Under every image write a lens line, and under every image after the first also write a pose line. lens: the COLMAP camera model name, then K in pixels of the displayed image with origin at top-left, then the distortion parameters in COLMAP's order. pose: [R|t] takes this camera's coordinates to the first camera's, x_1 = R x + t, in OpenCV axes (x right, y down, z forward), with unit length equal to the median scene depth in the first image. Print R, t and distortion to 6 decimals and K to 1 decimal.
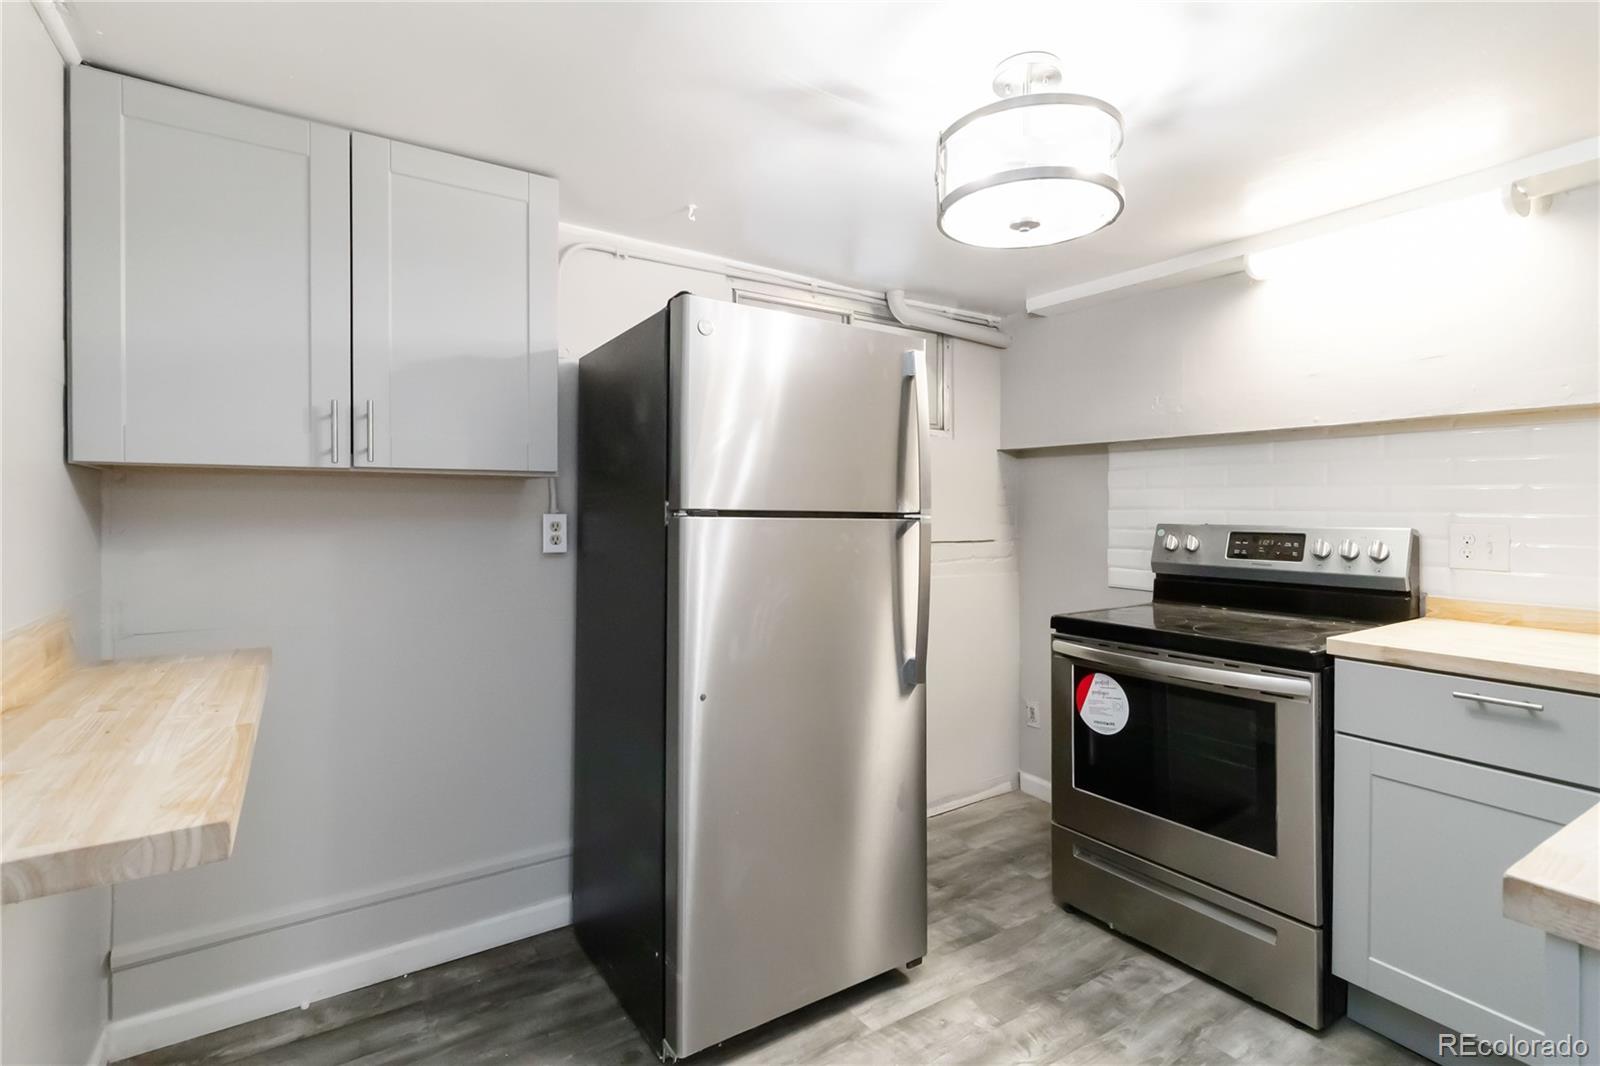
lens RADIAL K [[757.3, 0, 802.6], [0, 757.3, 524.0], [0, 0, 1]] dist [0.003205, 0.000336]
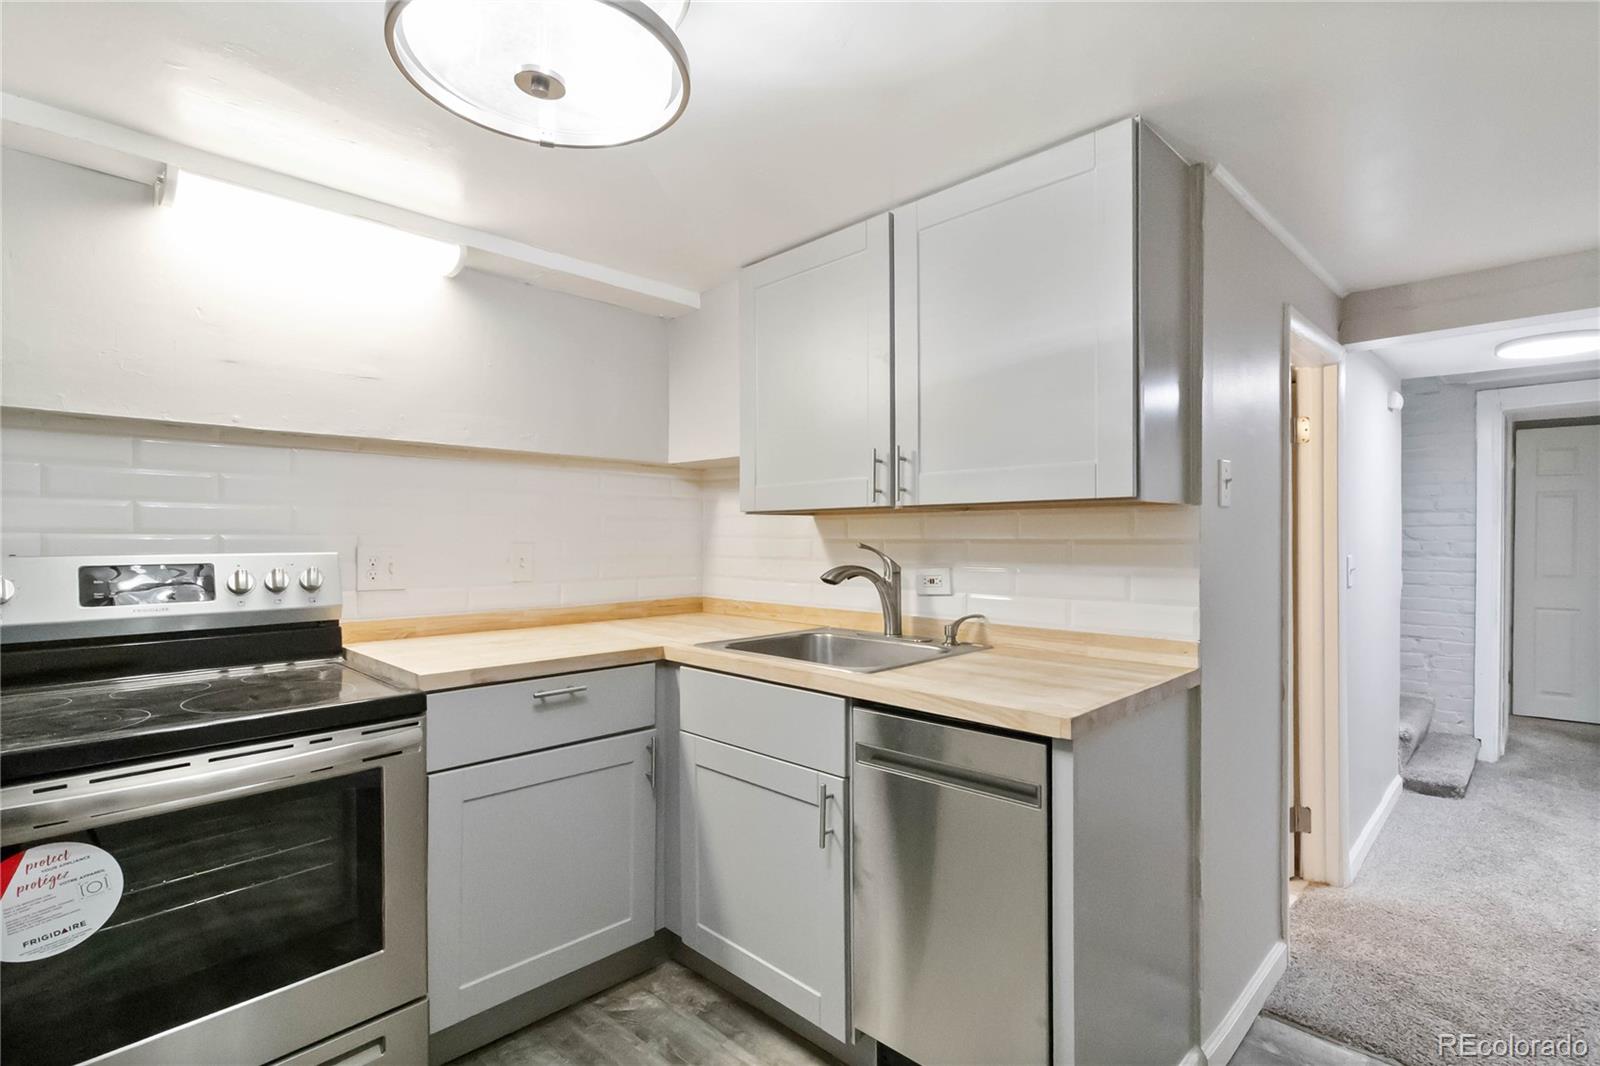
lens RADIAL K [[757.3, 0, 804.3], [0, 757.3, 546.4], [0, 0, 1]] dist [0.003205, 0.000336]
pose [[-0.211064, -0.017425, 0.977317, -0.375065], [0.019447, 0.999568, 0.022021, -0.016753], [-0.977279, 0.023653, -0.210634, 0.977682]]
